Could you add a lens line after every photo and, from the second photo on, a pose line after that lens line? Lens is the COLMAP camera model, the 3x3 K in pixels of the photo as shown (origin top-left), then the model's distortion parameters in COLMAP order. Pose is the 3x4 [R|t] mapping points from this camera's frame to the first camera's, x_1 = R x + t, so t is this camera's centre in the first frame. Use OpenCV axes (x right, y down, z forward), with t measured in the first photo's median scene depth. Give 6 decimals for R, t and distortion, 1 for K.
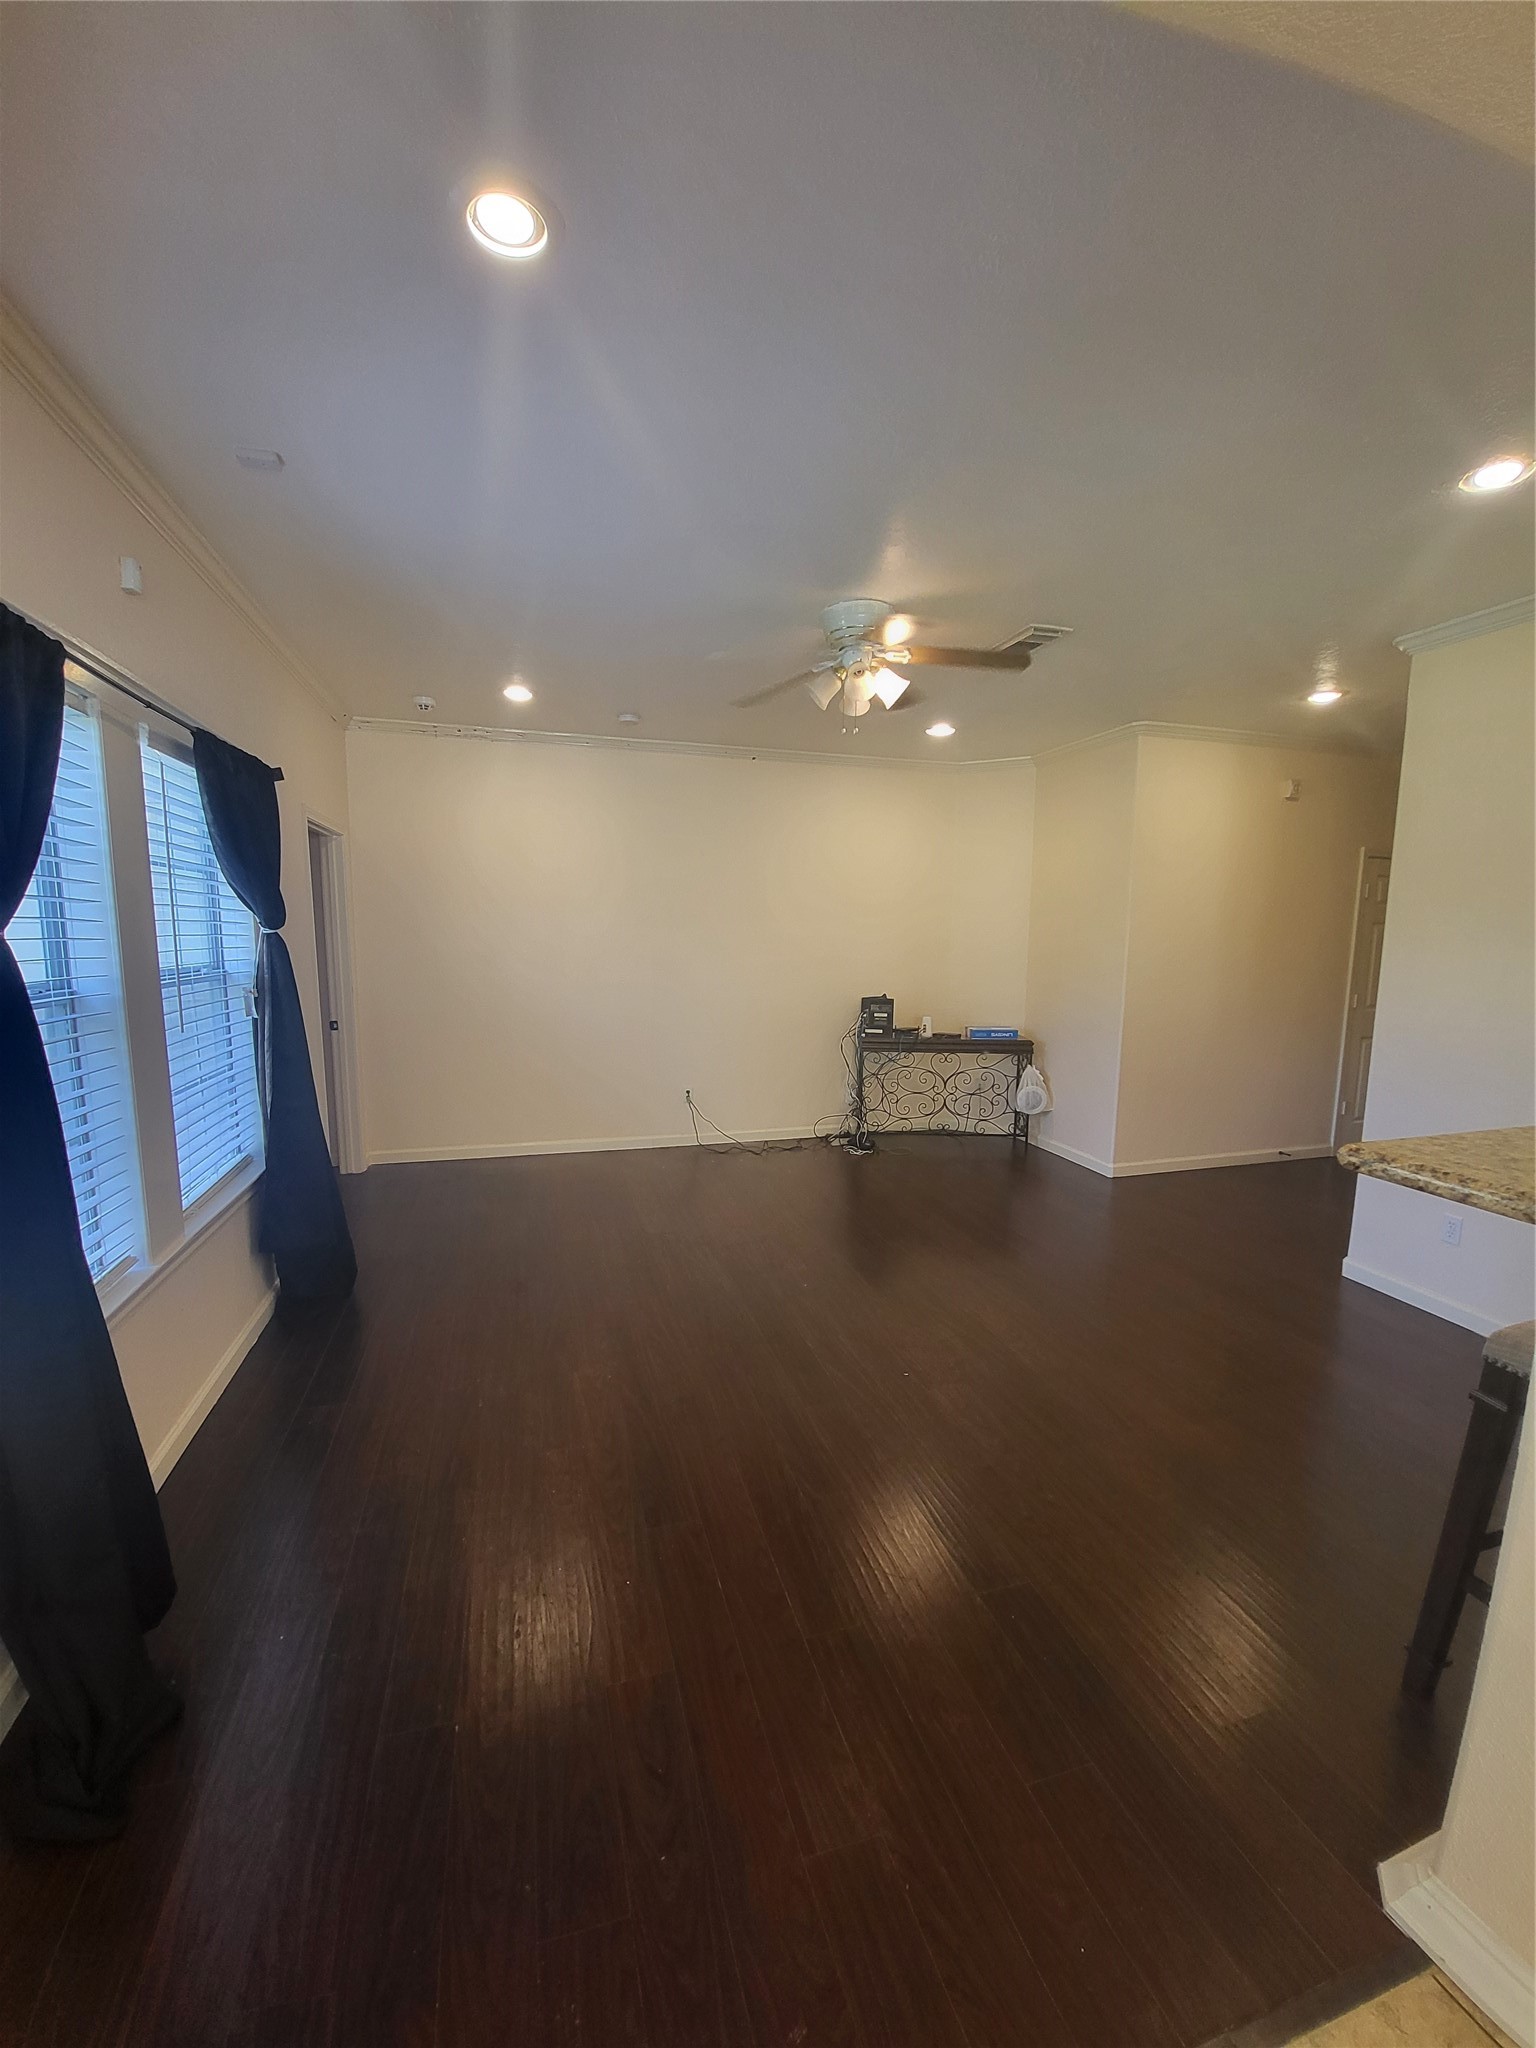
lens RADIAL K [[801.6, 0, 757.6], [0, 801.6, 1038.2], [0, 0, 1]] dist [-0.001953, -0.010922]
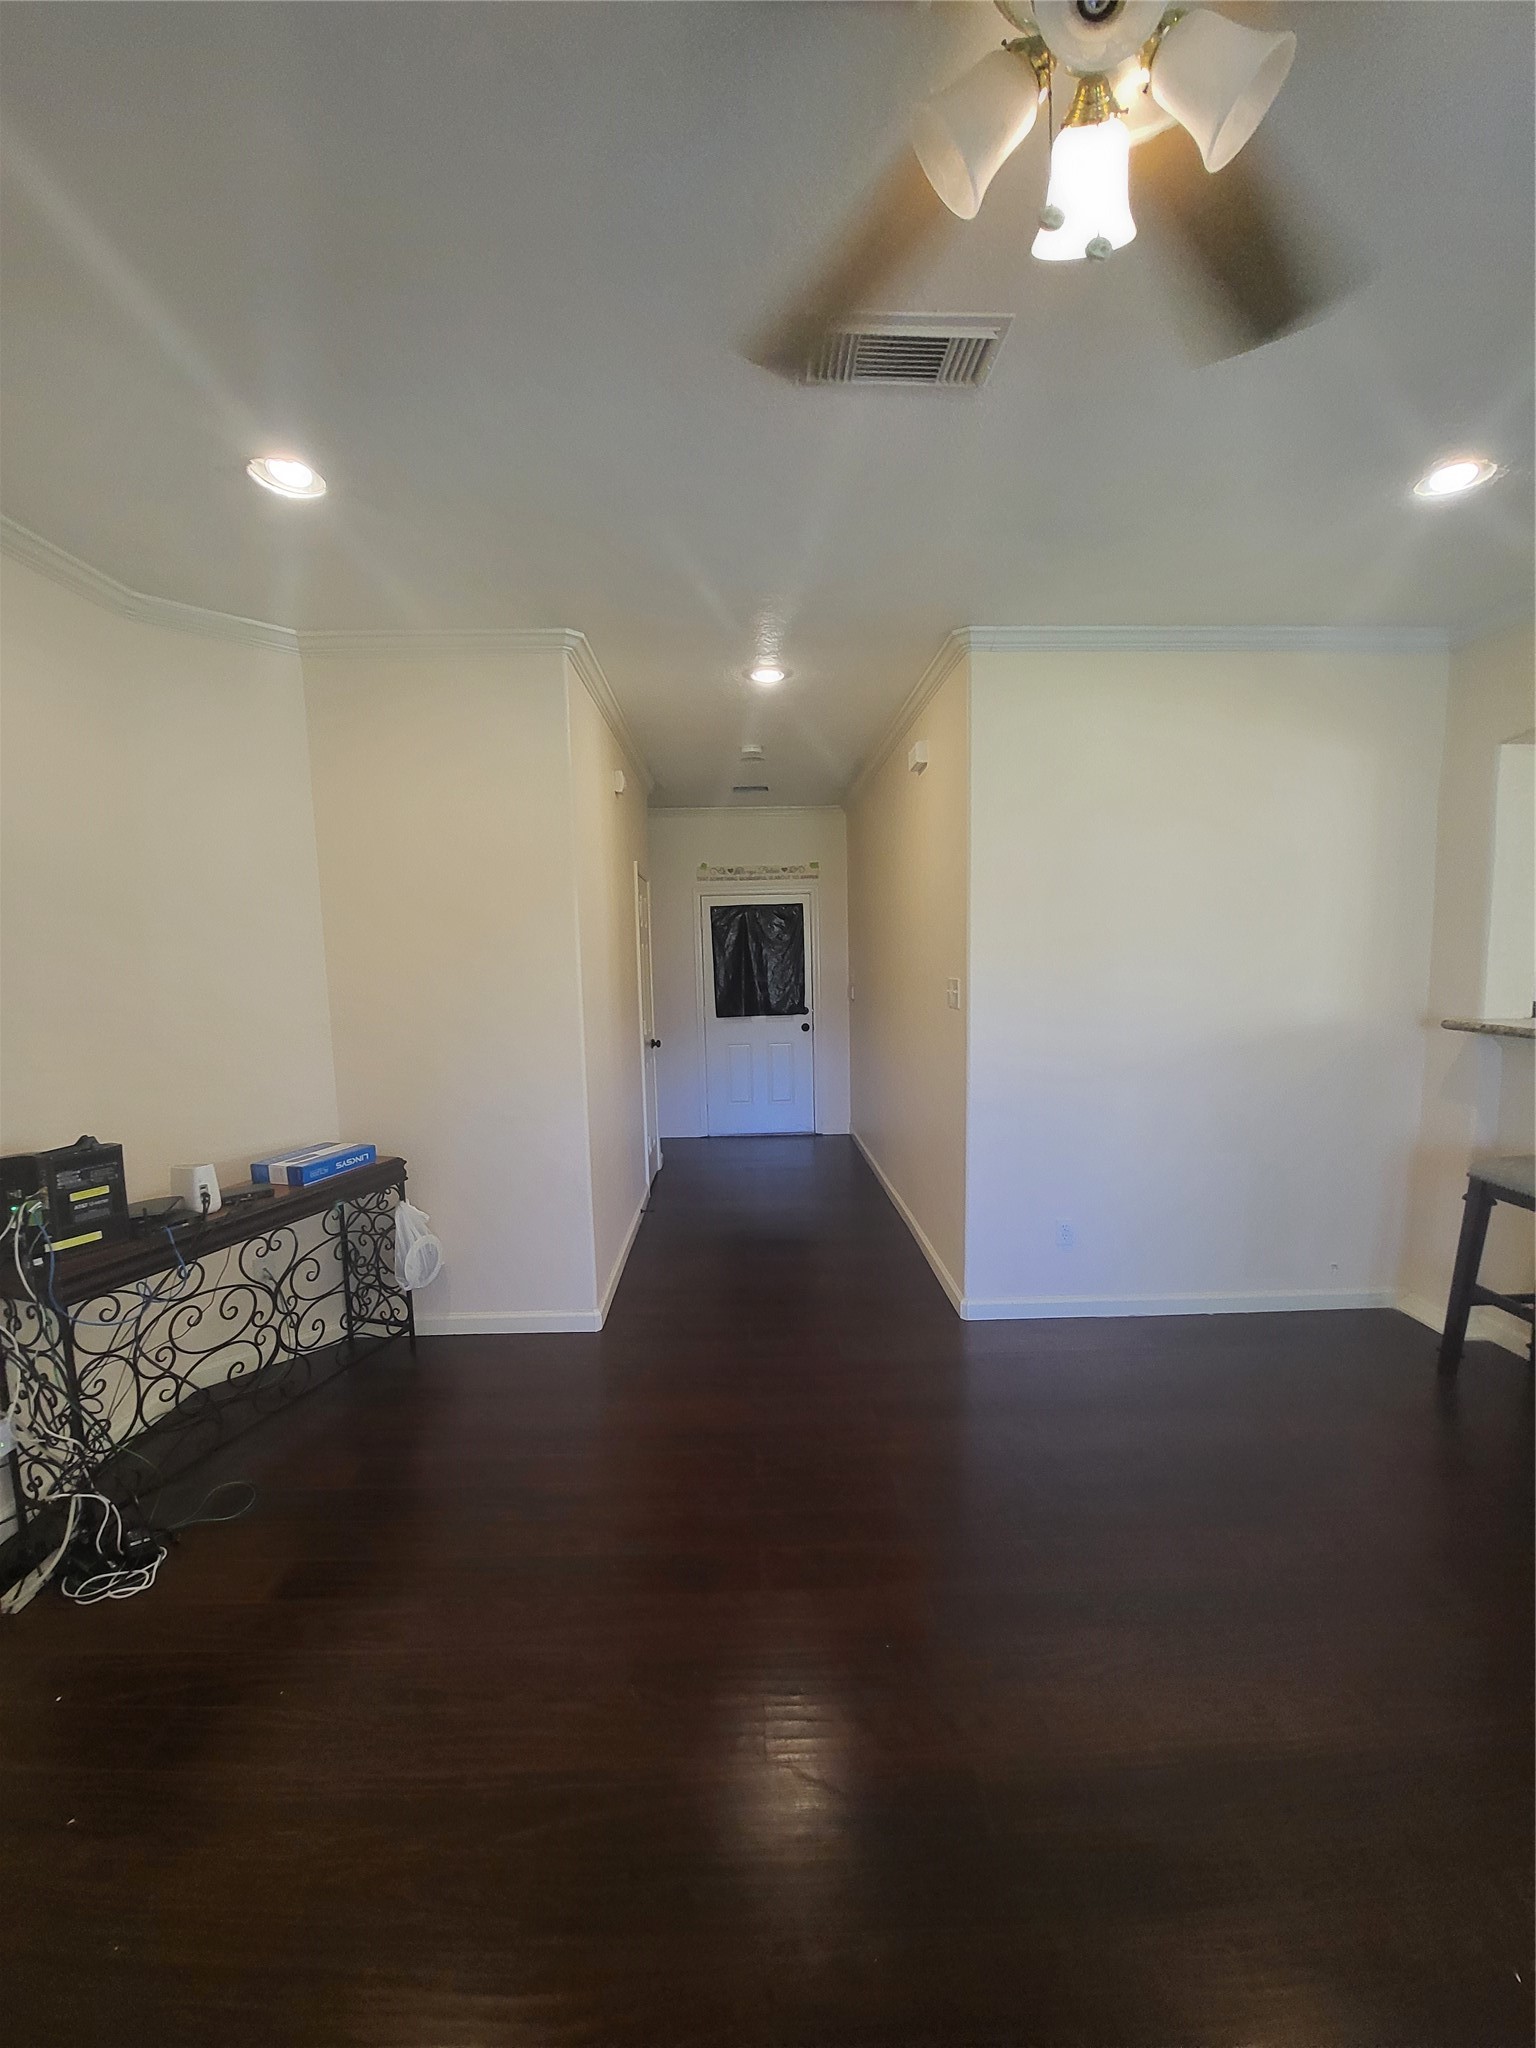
lens RADIAL K [[801.6, 0, 757.6], [0, 801.6, 1038.2], [0, 0, 1]] dist [-0.001953, -0.010922]
pose [[0.258990, -0.113470, 0.959192, -0.110695], [0.152572, 0.985414, 0.075376, -0.080083], [-0.953754, 0.126824, 0.272525, 0.600753]]
